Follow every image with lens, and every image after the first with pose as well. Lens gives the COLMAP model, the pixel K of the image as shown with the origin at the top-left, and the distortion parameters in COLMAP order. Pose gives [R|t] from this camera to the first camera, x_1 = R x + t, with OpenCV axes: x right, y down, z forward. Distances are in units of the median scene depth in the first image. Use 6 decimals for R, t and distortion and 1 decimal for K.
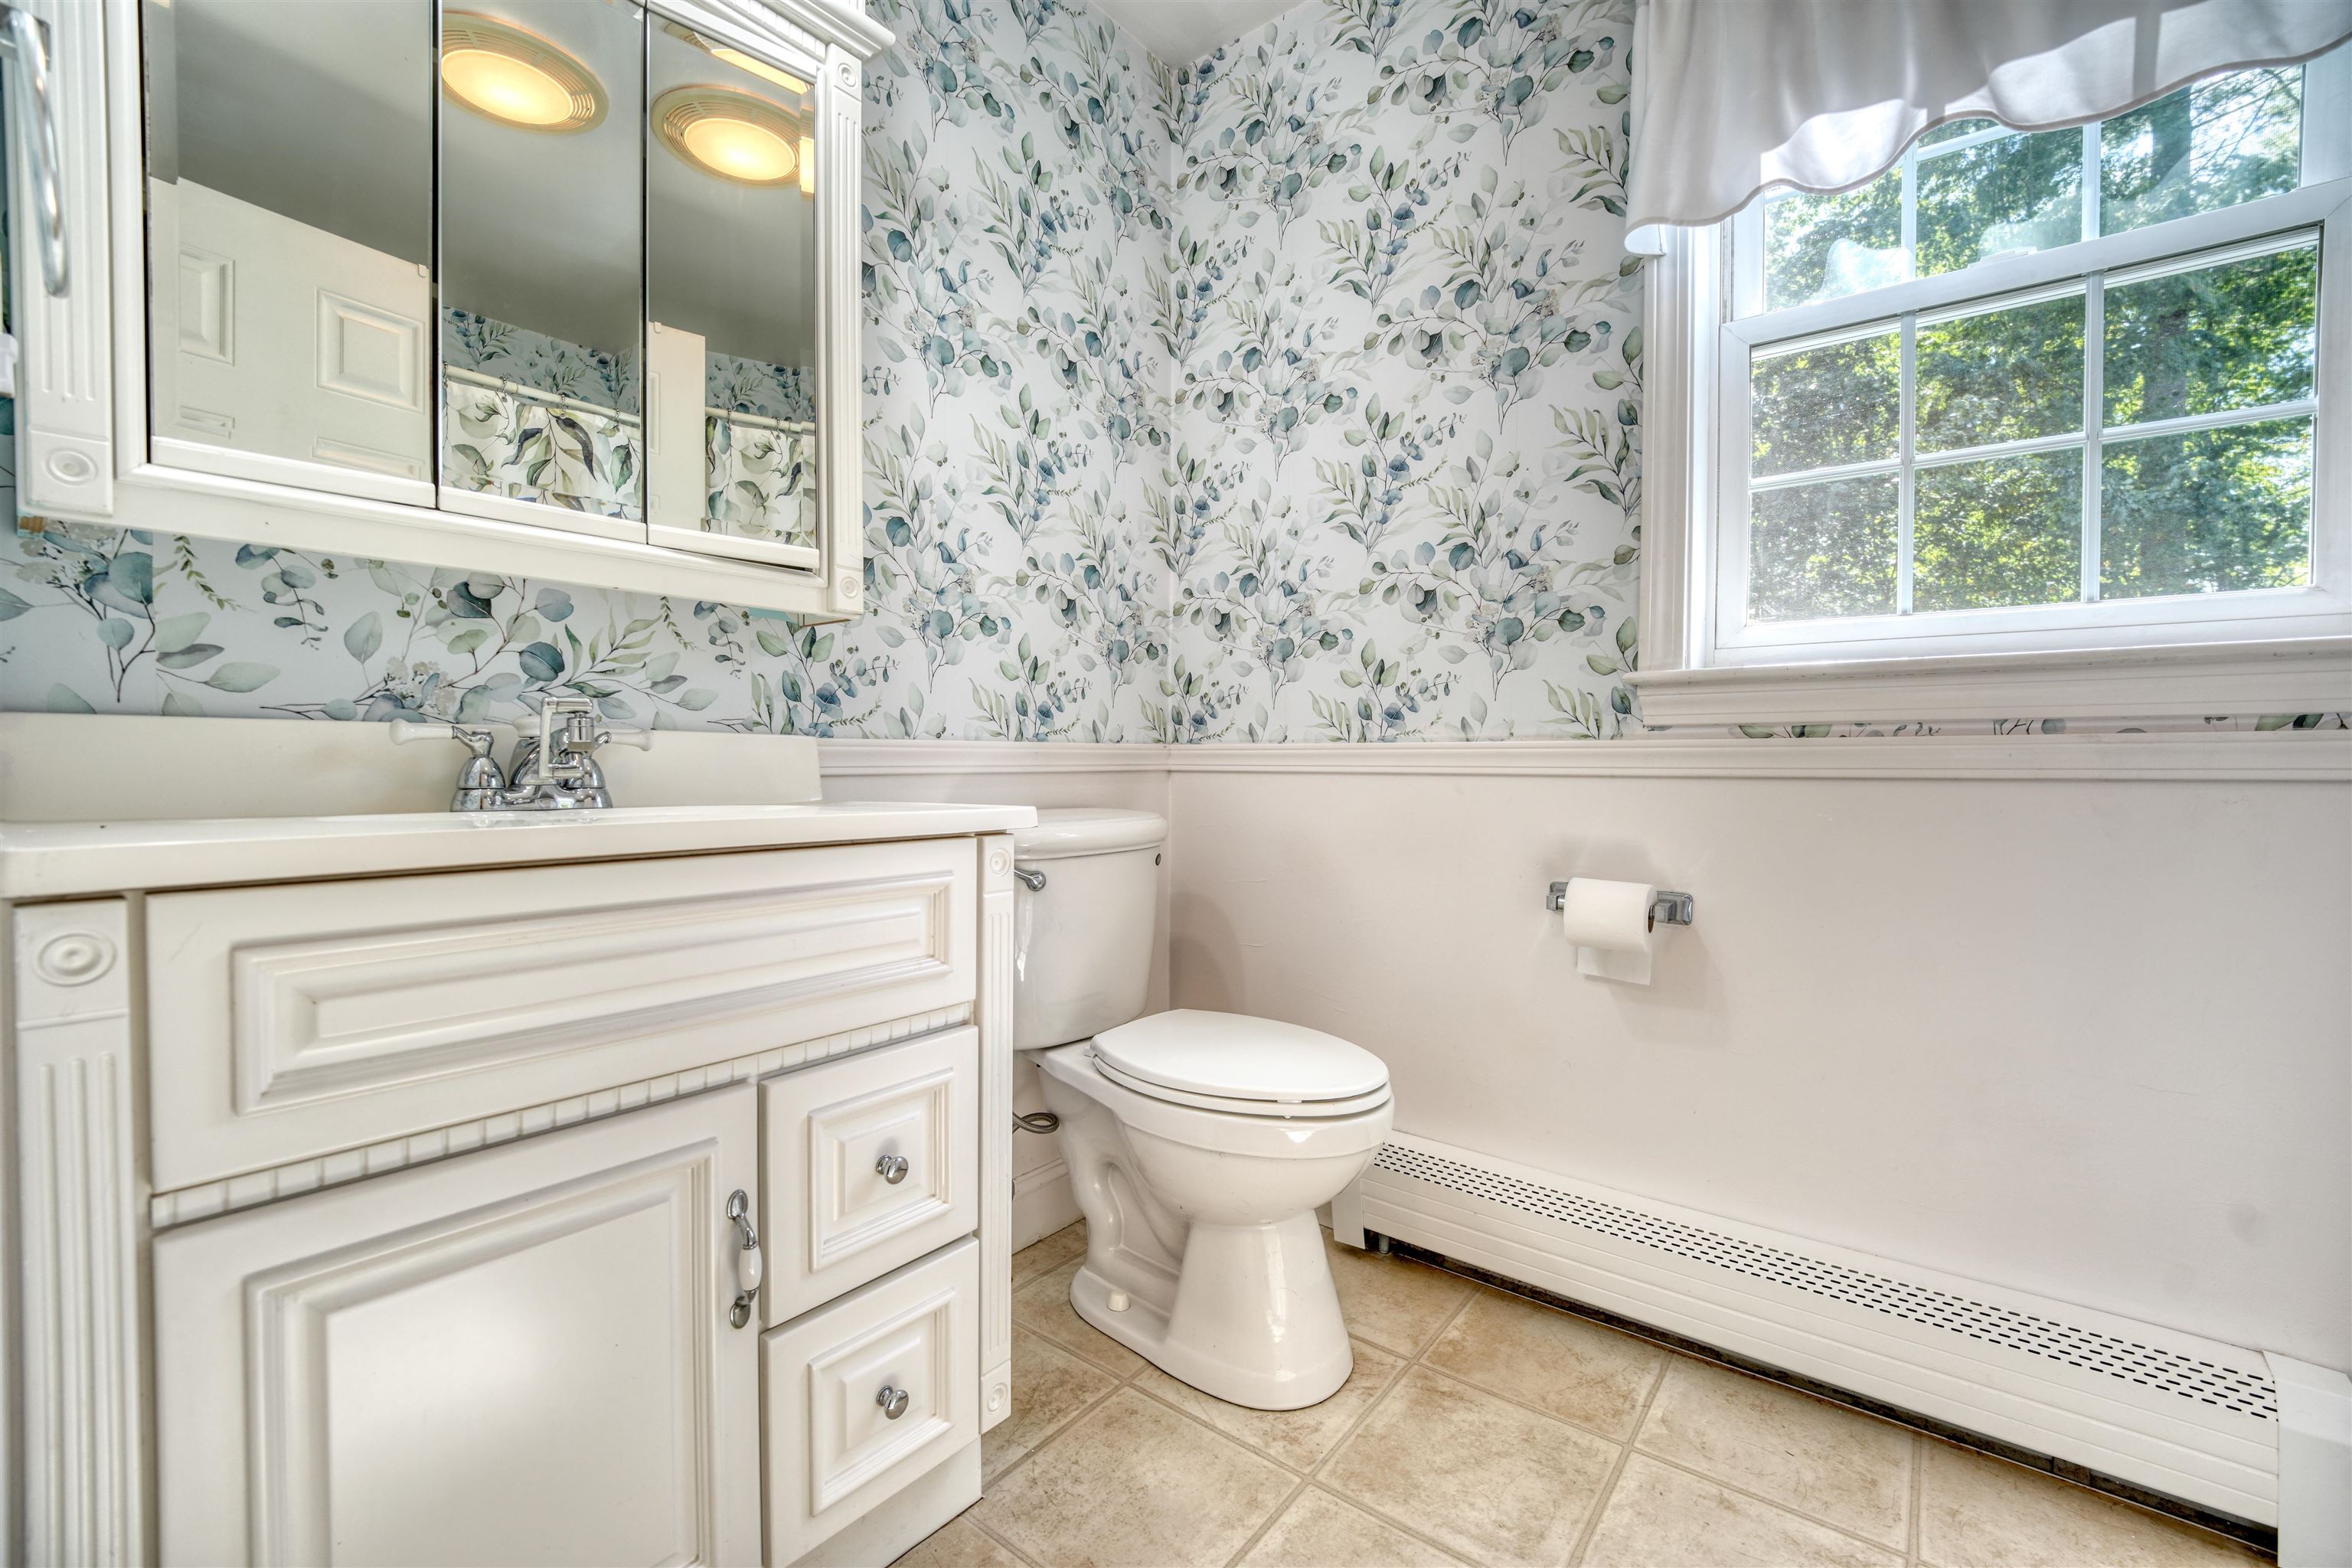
lens RADIAL K [[966.6, 0, 1167.3], [0, 966.6, 767.2], [0, 0, 1]] dist [-0.002465, -0.005686]
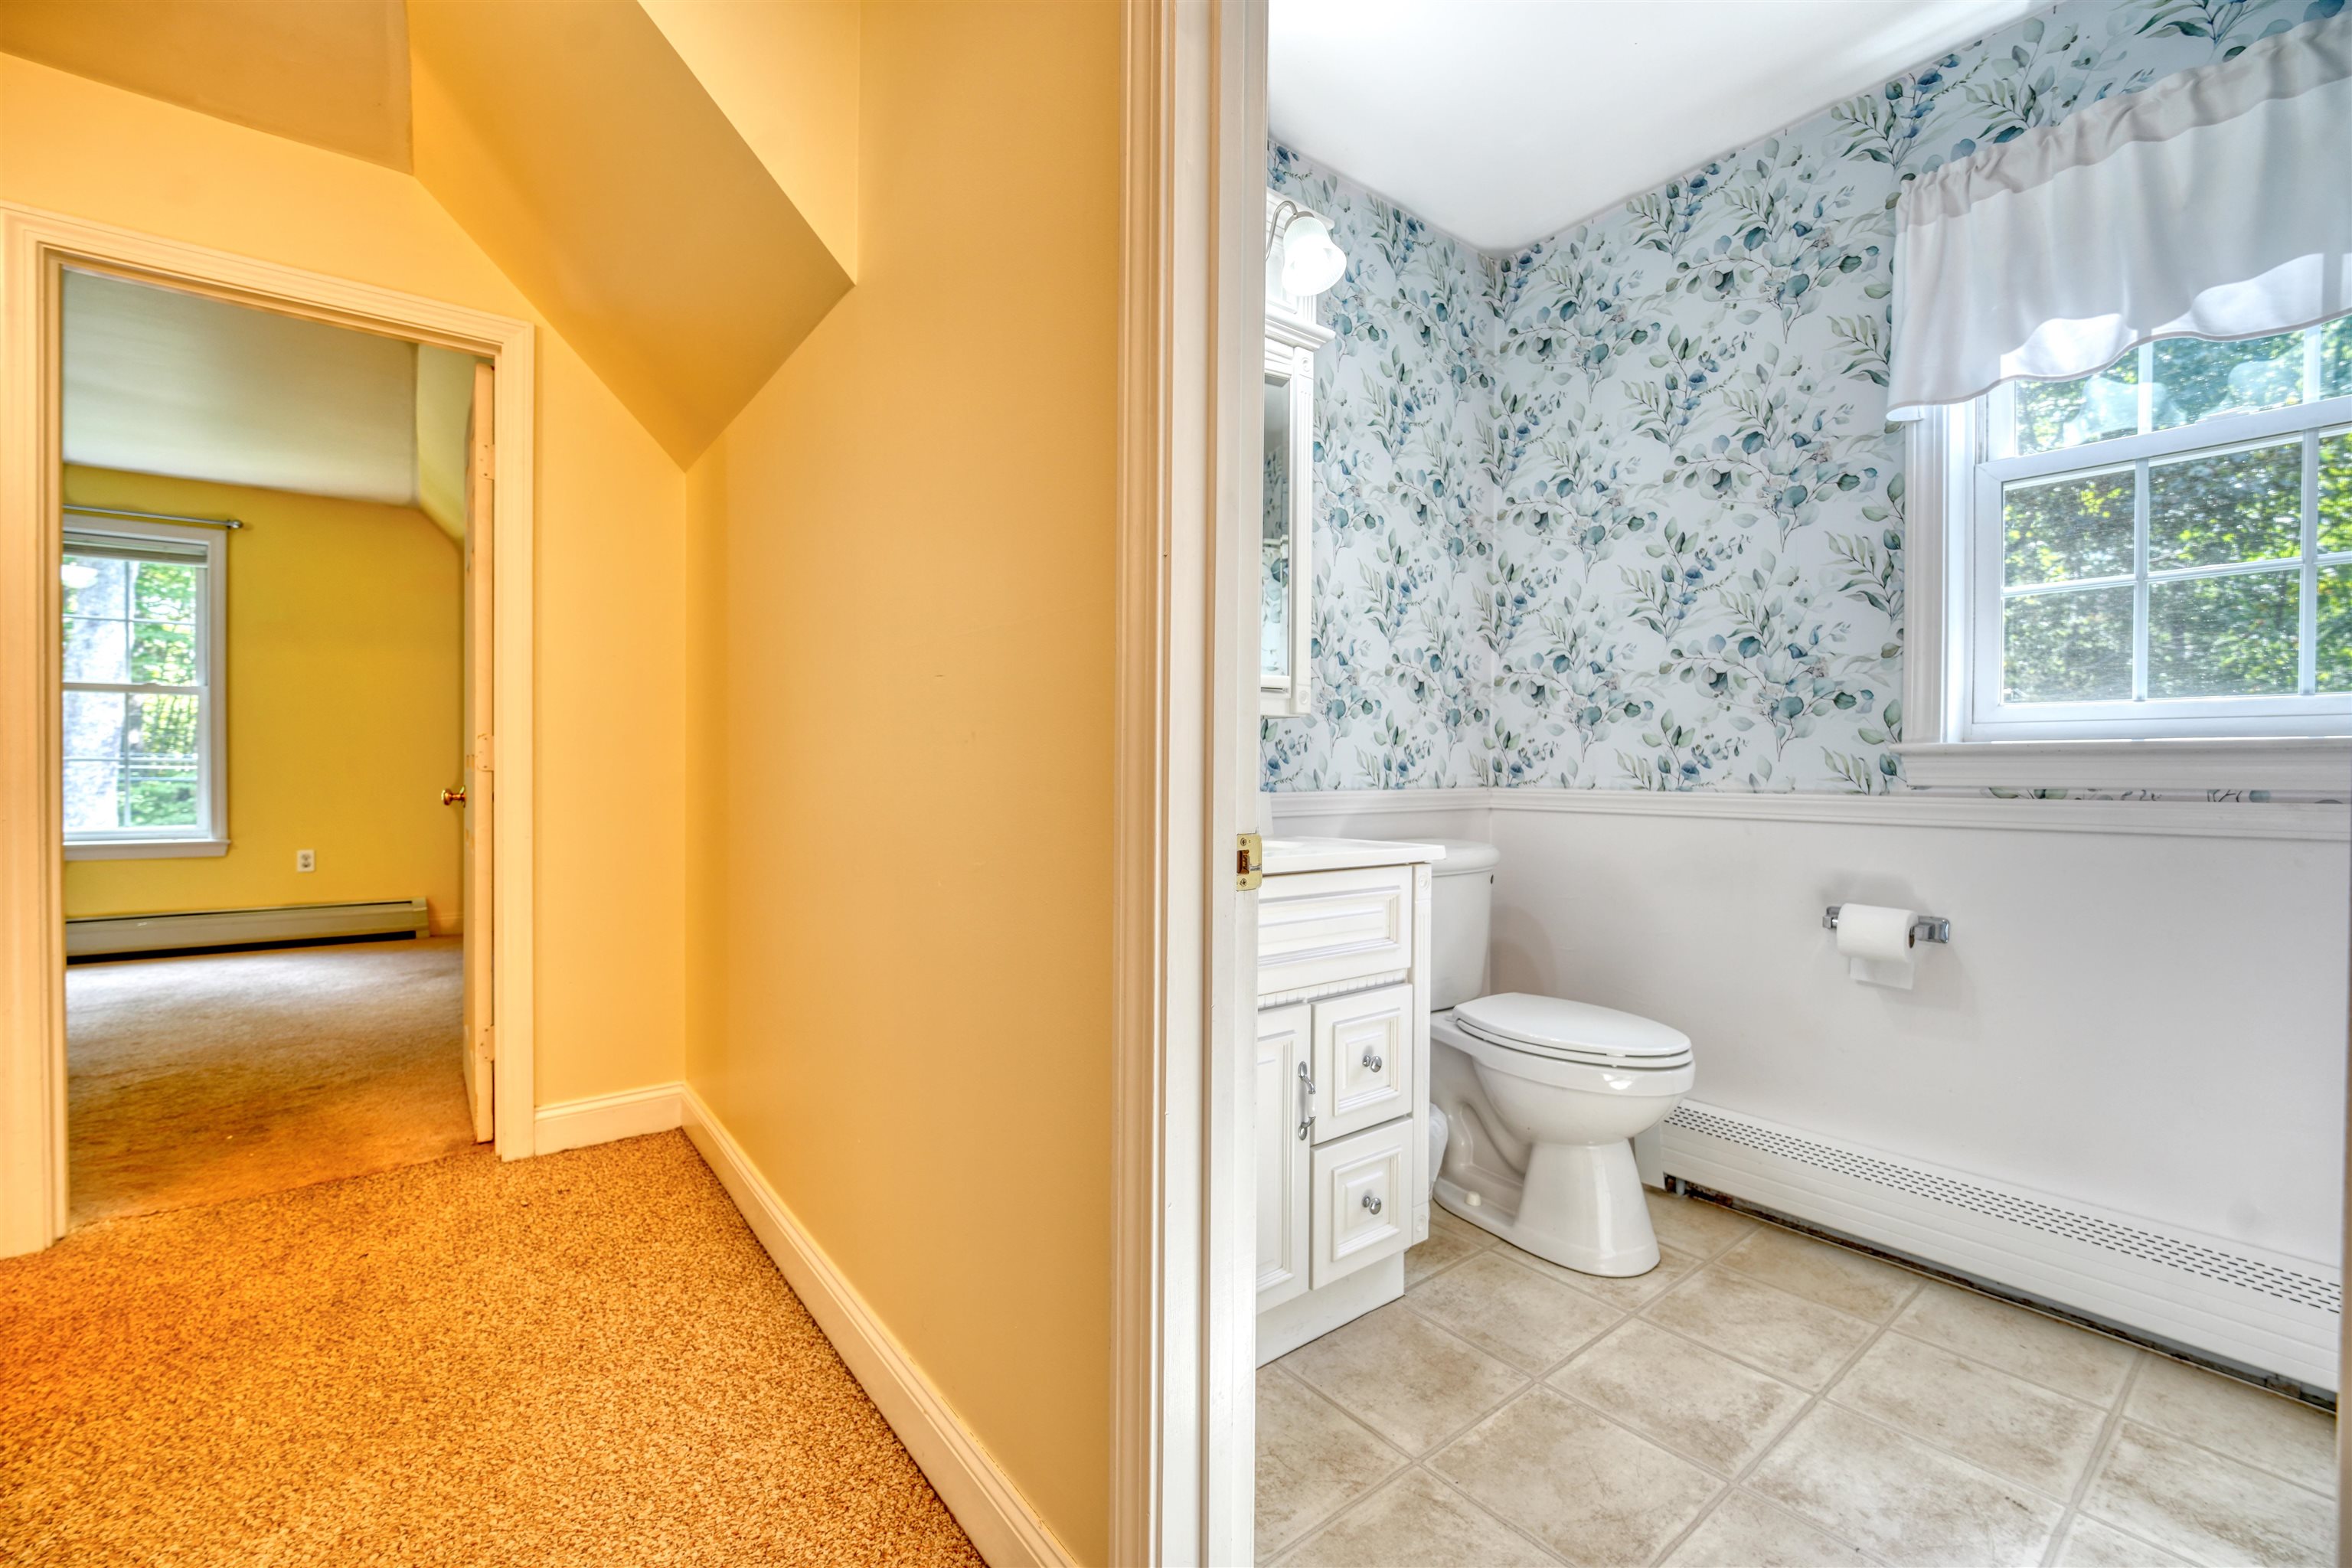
lens RADIAL K [[966.6, 0, 1175.4], [0, 966.6, 771.4], [0, 0, 1]] dist [-0.002465, -0.005686]
pose [[0.971932, 0.001085, -0.235260, -0.143635], [-0.002617, 0.999977, -0.006201, -0.051113], [0.235248, 0.006643, 0.971913, -0.456235]]
